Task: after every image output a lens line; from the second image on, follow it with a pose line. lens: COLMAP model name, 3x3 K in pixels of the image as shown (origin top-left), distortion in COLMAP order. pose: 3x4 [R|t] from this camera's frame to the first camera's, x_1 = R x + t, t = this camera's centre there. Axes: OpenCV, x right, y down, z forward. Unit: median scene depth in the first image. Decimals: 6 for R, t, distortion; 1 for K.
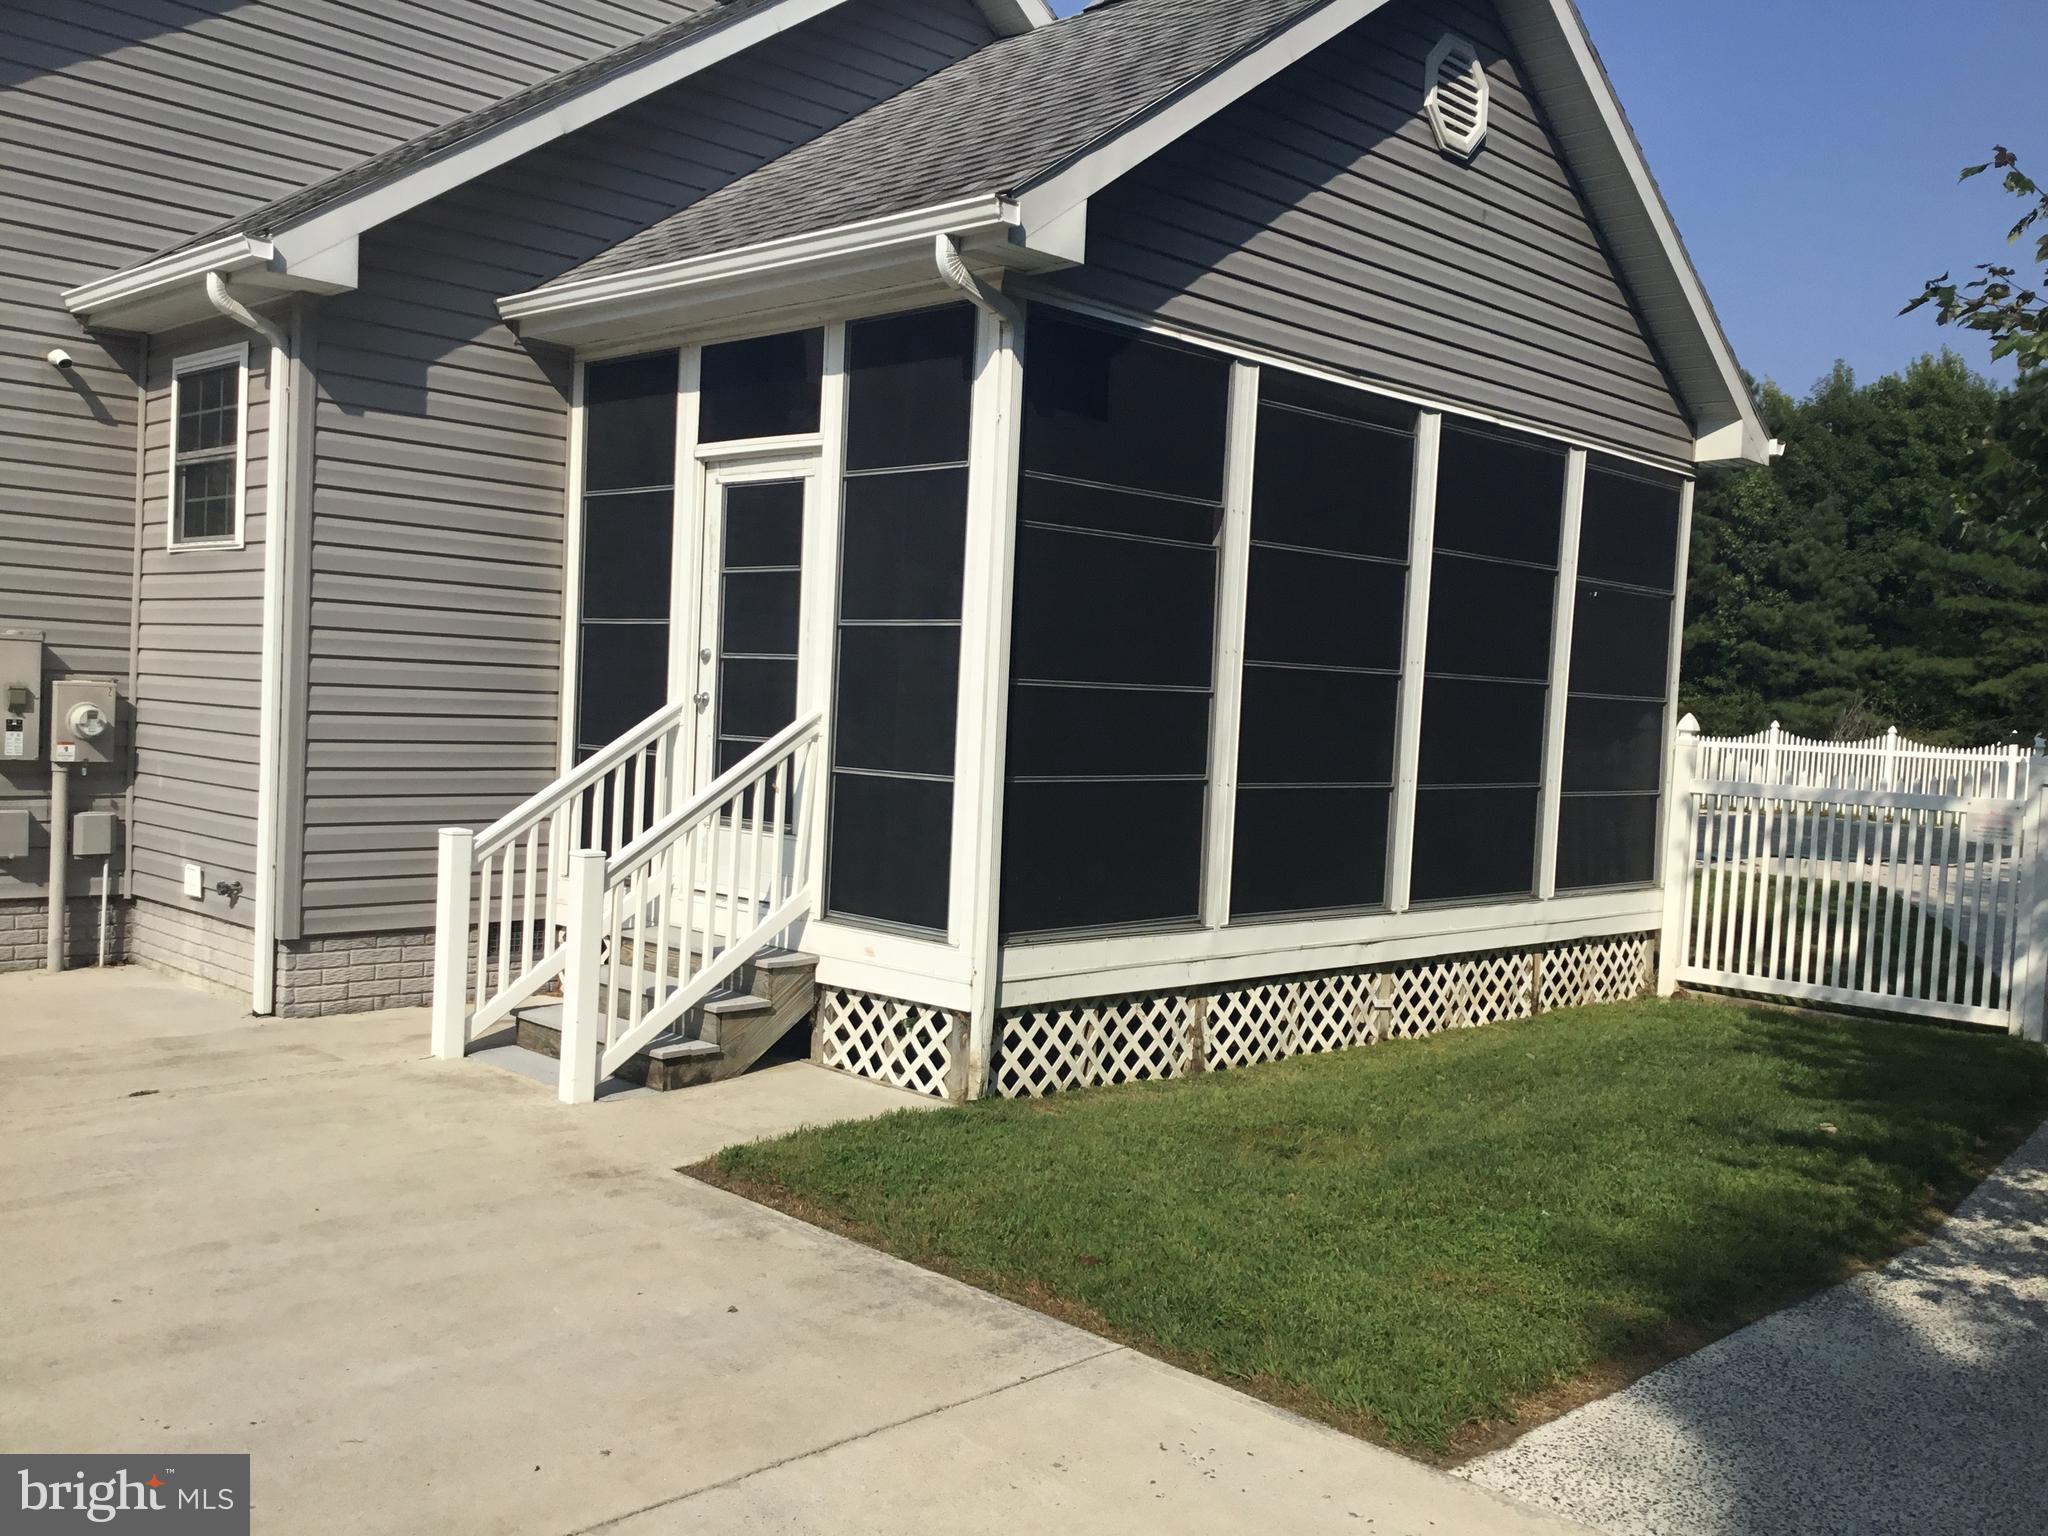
lens RADIAL K [[1812.7, 0, 1024.0], [0, 1812.7, 768.0], [0, 0, 1]] dist [0.086776, -0.017900]
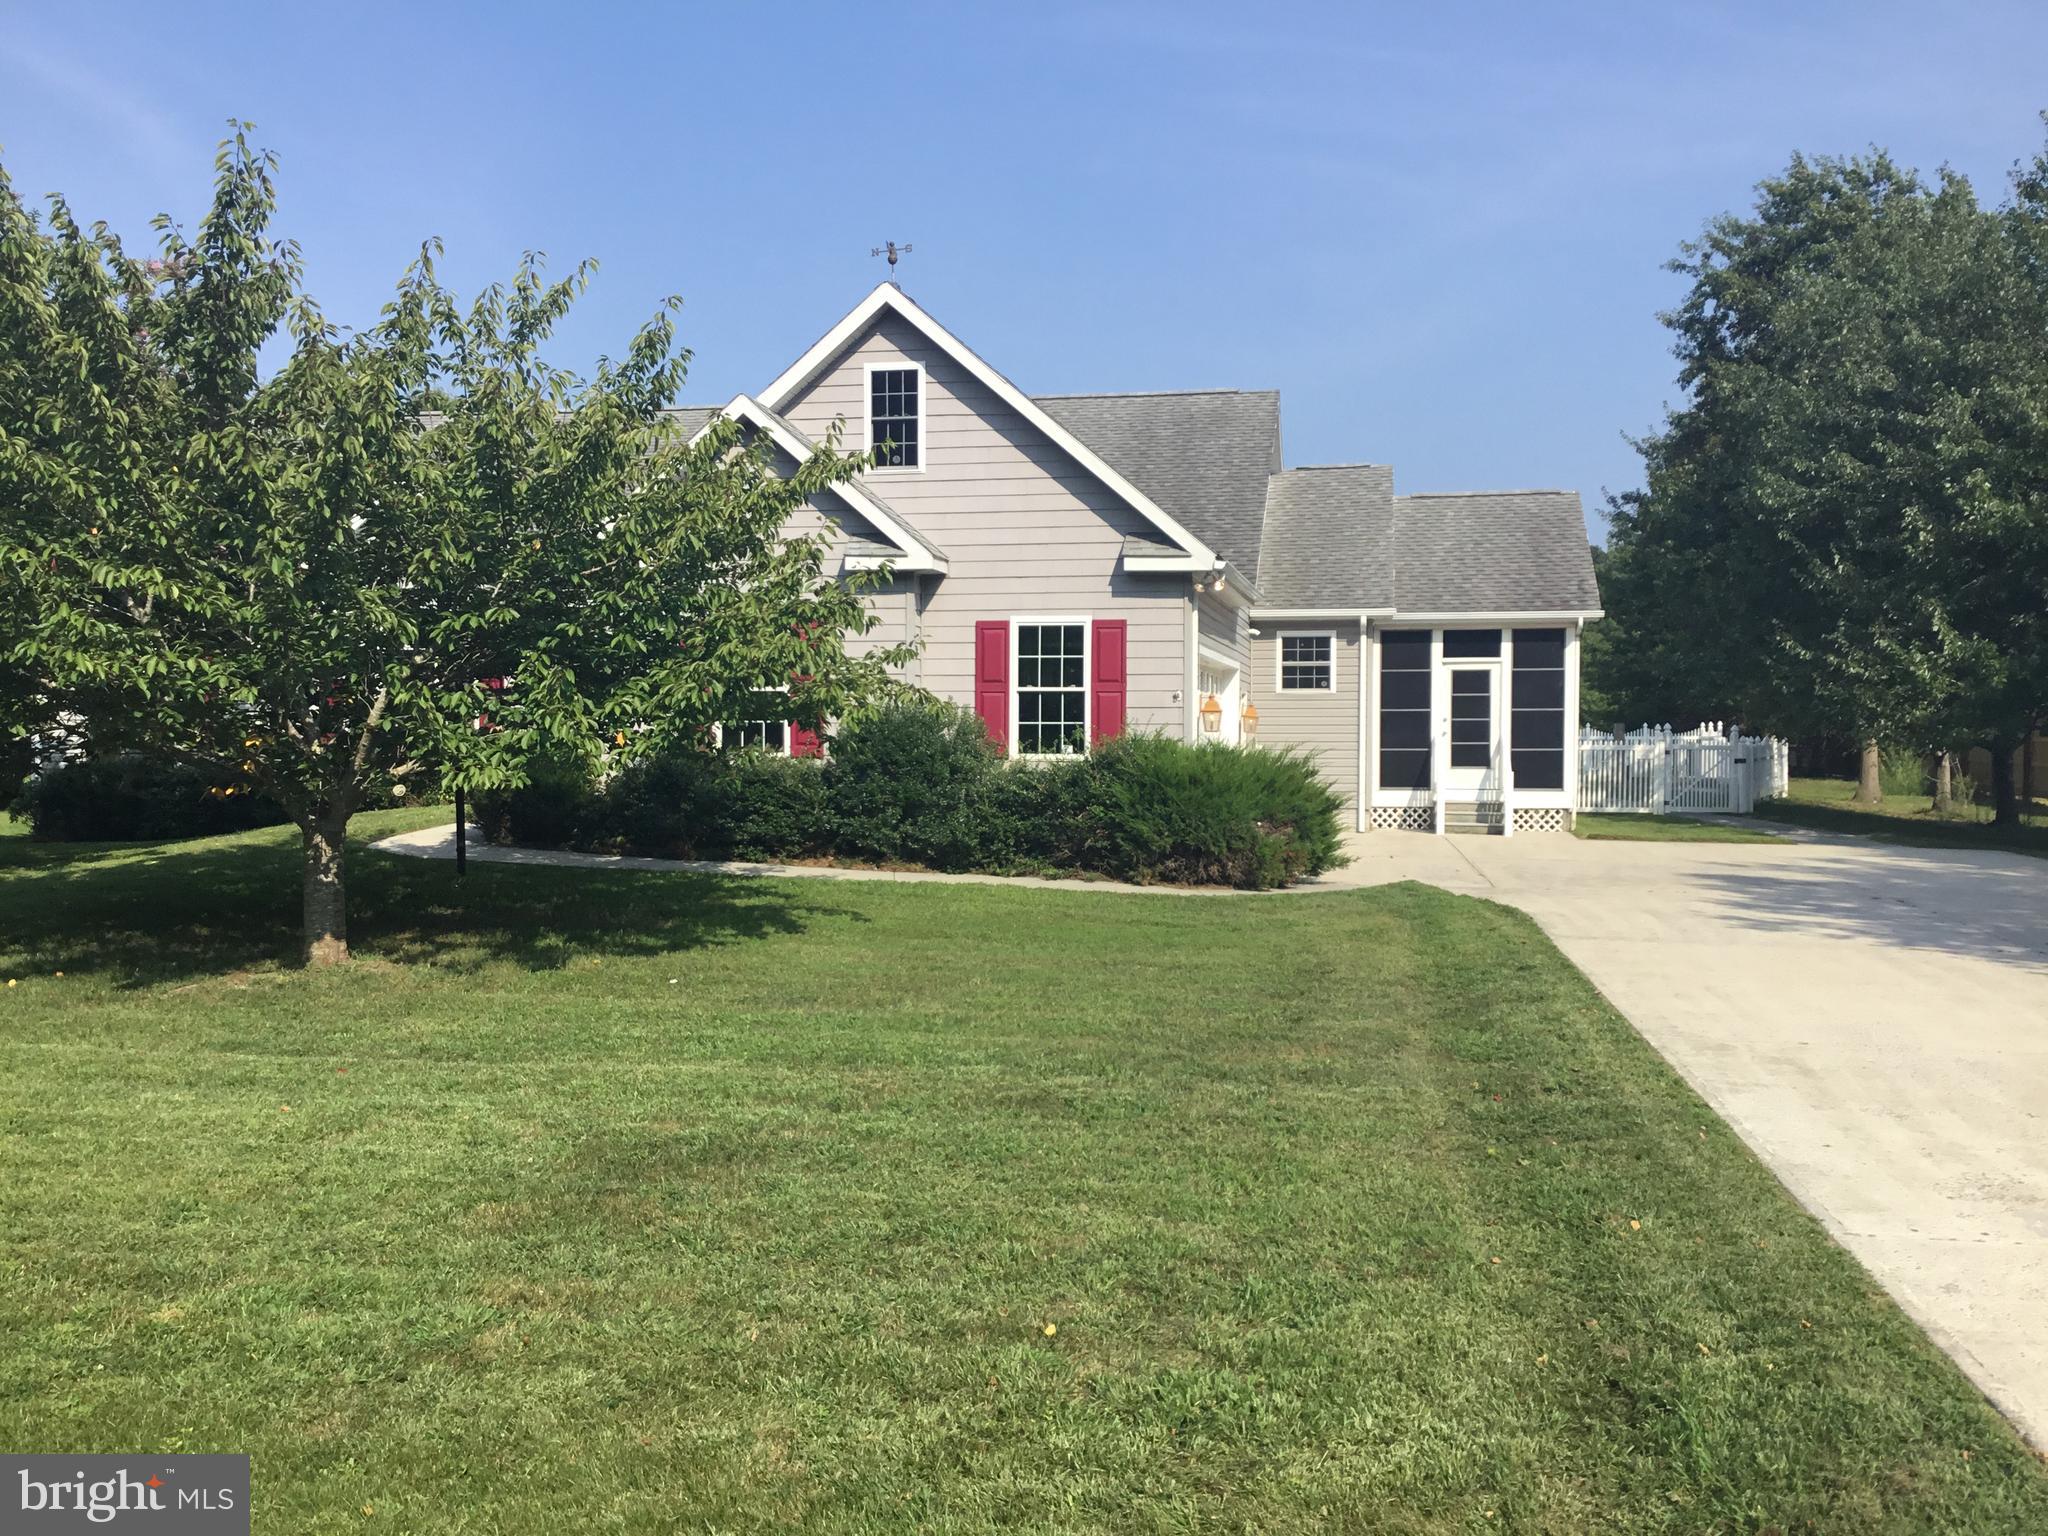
lens RADIAL K [[1812.7, 0, 1024.0], [0, 1812.7, 768.0], [0, 0, 1]] dist [0.086776, -0.017900]
pose [[0.836570, -0.056257, 0.544964, -2.851225], [0.058206, 0.998211, 0.013695, -0.067909], [-0.544760, 0.020264, 0.838347, -1.505924]]
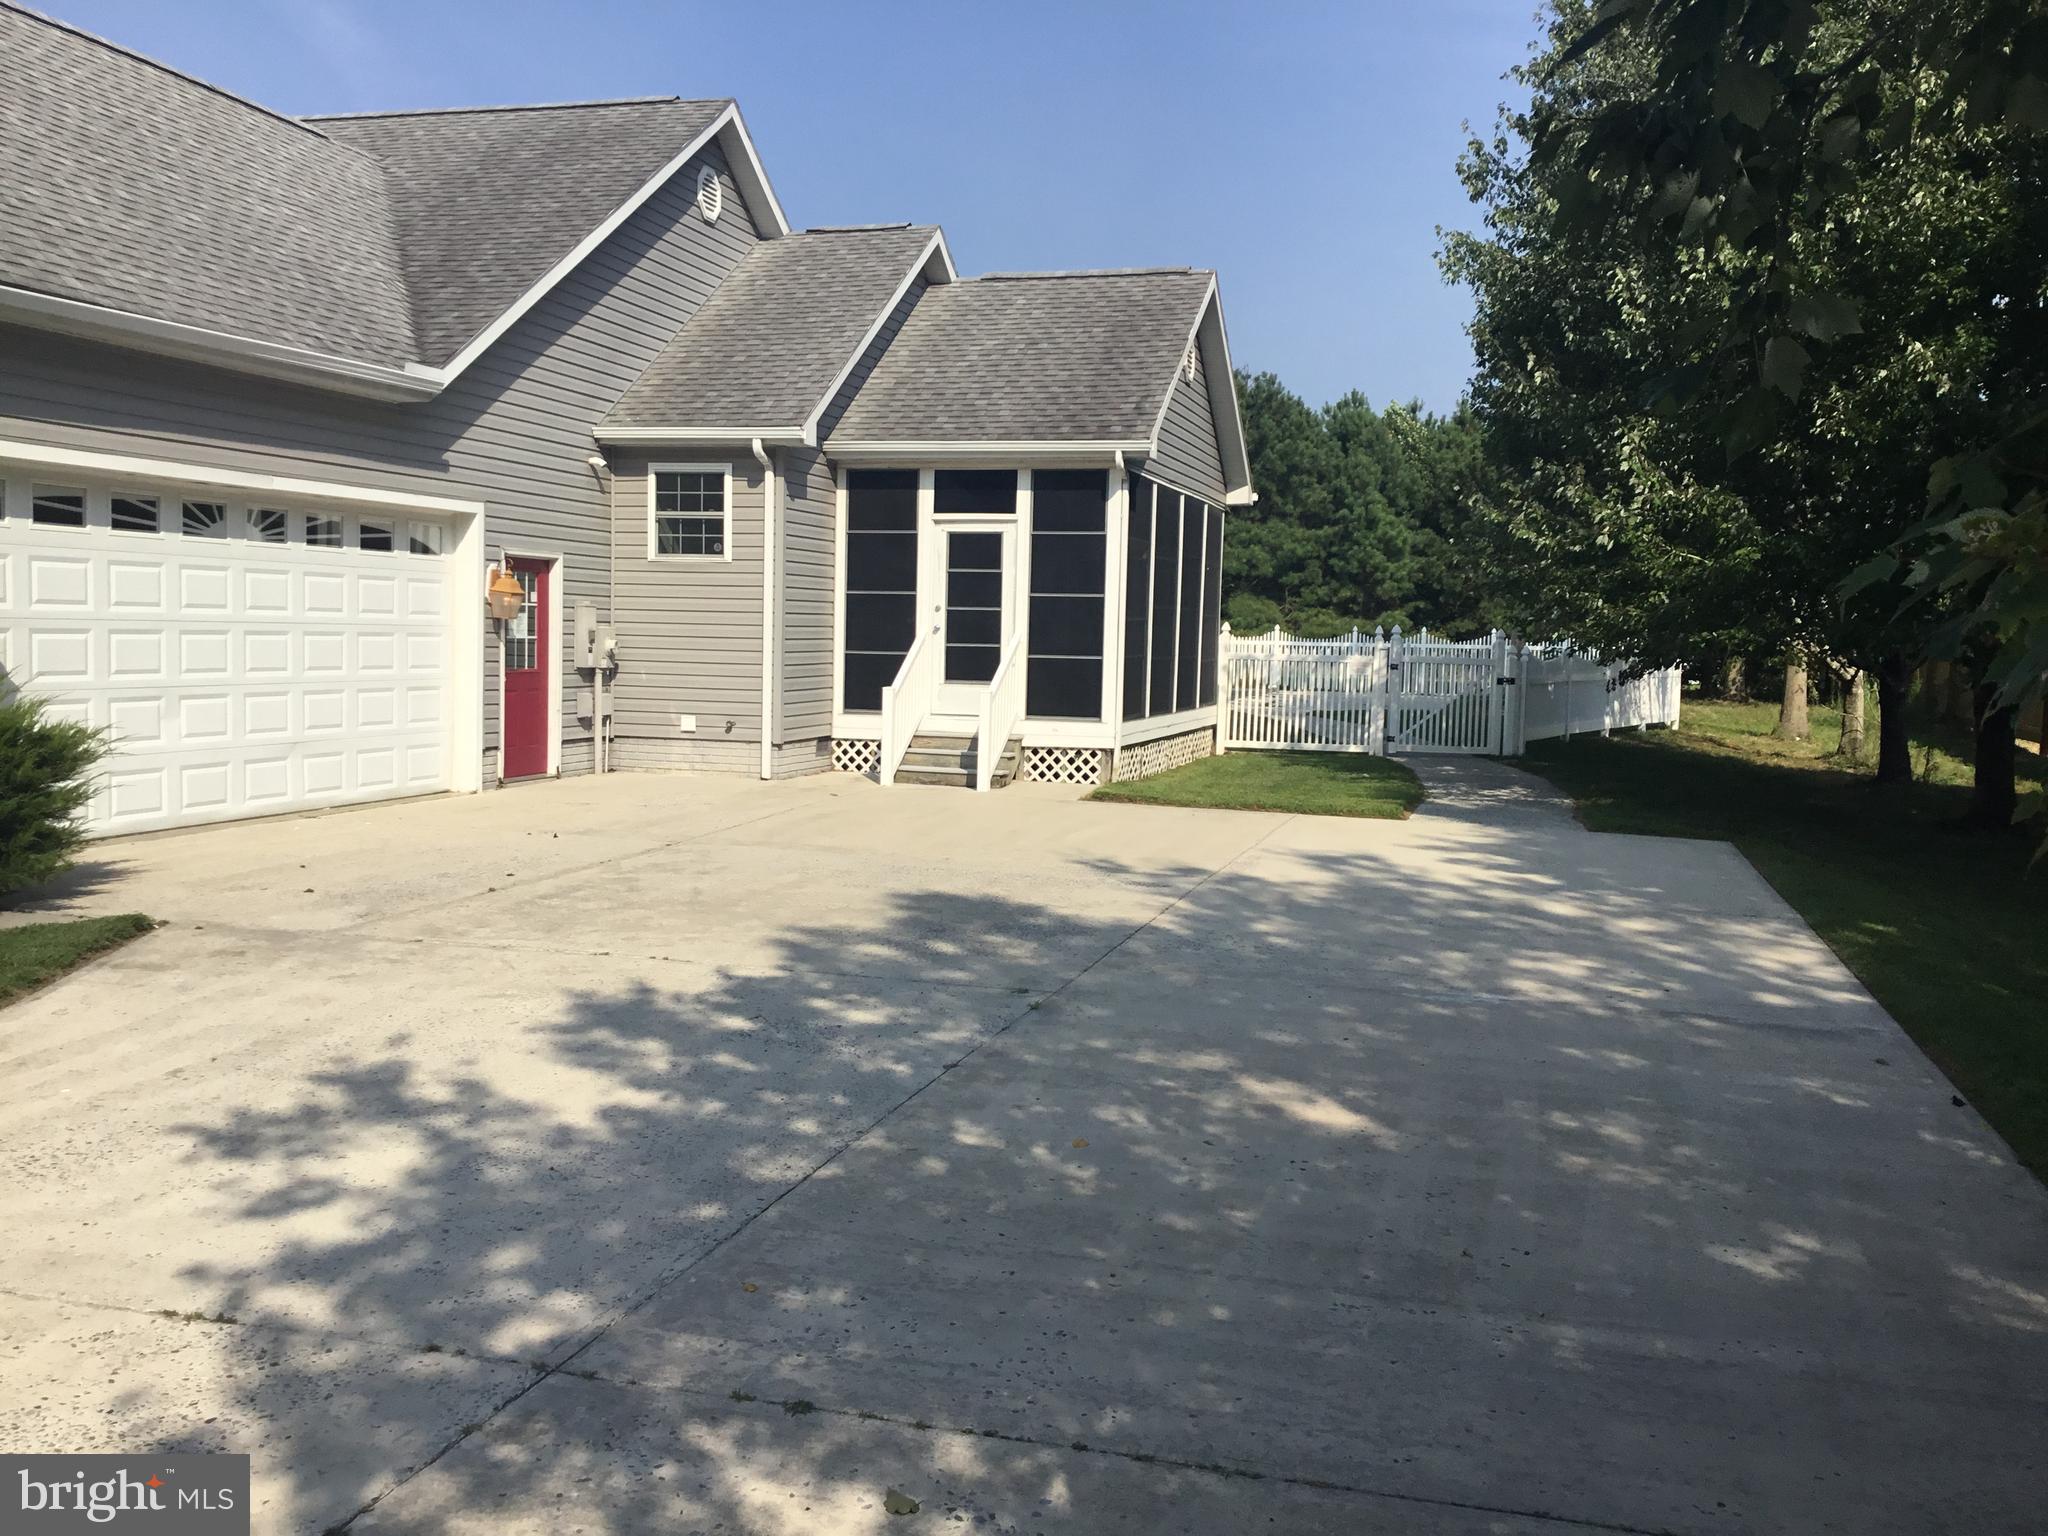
lens RADIAL K [[1812.7, 0, 1024.0], [0, 1812.7, 768.0], [0, 0, 1]] dist [0.086776, -0.017900]
pose [[0.880055, -0.062396, 0.470755, -1.207393], [0.036150, 0.997256, 0.064600, -0.007198], [-0.473494, -0.039833, 0.879896, -1.071588]]
